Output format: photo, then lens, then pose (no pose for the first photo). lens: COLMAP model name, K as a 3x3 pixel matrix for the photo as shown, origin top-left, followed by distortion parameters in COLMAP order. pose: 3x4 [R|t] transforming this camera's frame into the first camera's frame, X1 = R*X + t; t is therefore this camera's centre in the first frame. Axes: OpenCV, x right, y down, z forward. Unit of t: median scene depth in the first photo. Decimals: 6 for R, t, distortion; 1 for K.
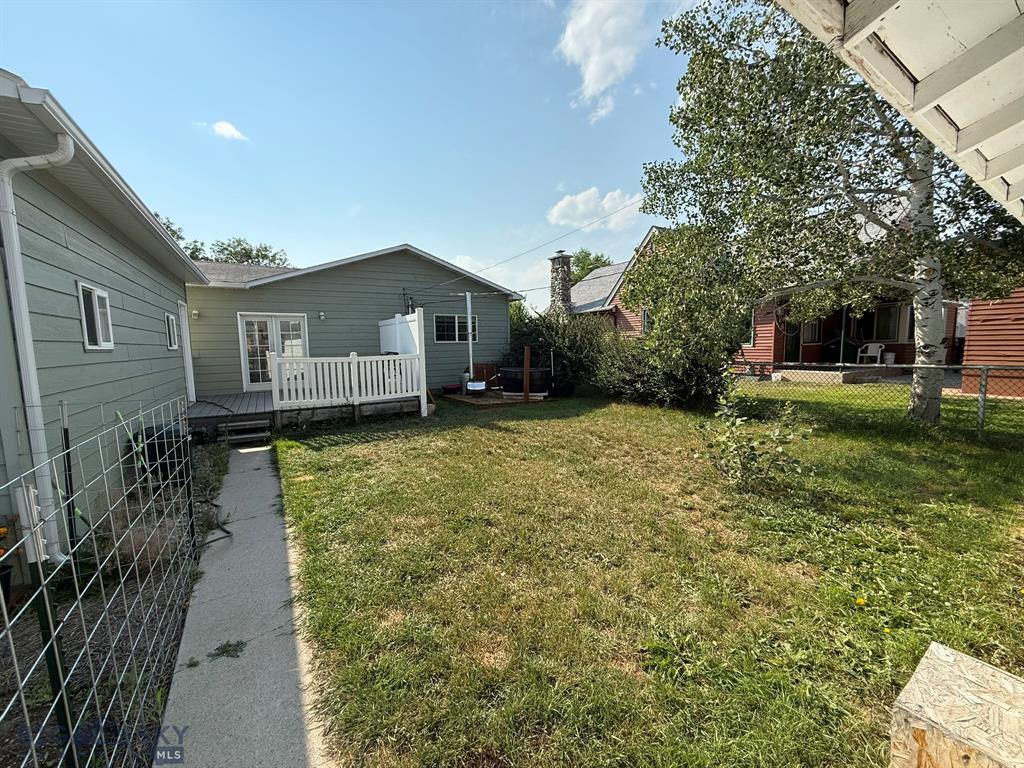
lens RADIAL K [[408.3, 0, 509.6], [0, 408.3, 383.2], [0, 0, 1]] dist [0.000444, 0.000483]
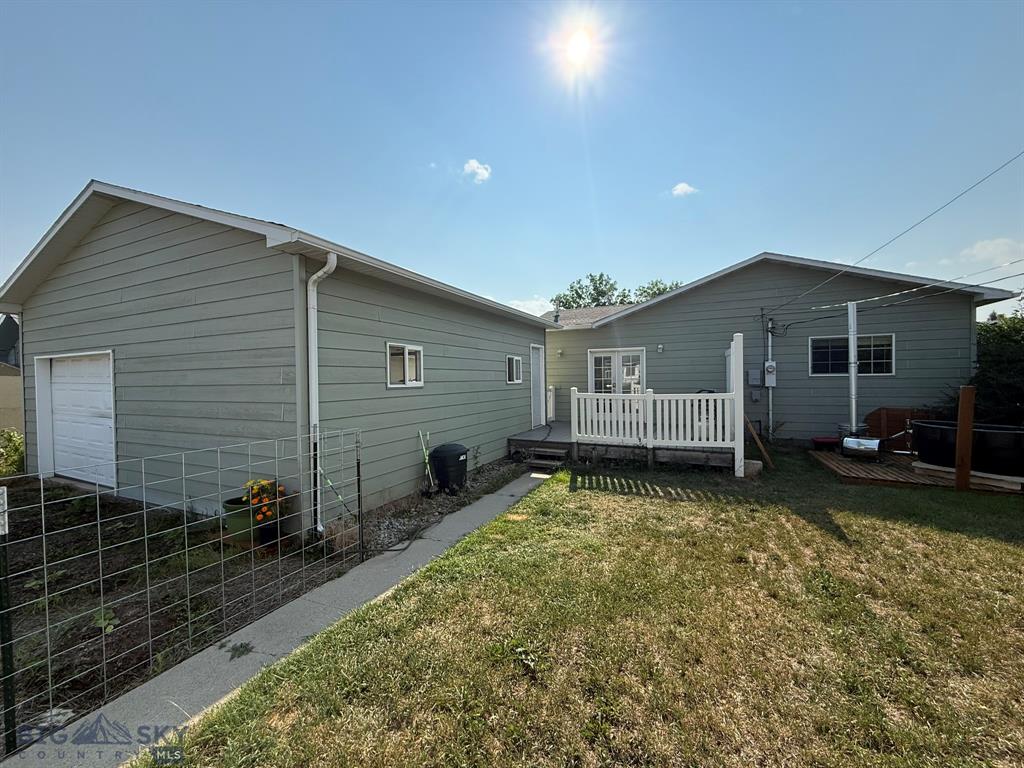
lens RADIAL K [[408.3, 0, 509.6], [0, 408.3, 383.2], [0, 0, 1]] dist [0.000444, 0.000483]
pose [[0.559087, 0.018221, -0.828909, 0.177620], [-0.075007, 0.996770, -0.028680, -0.036933], [0.825709, 0.078209, 0.558648, 0.223616]]
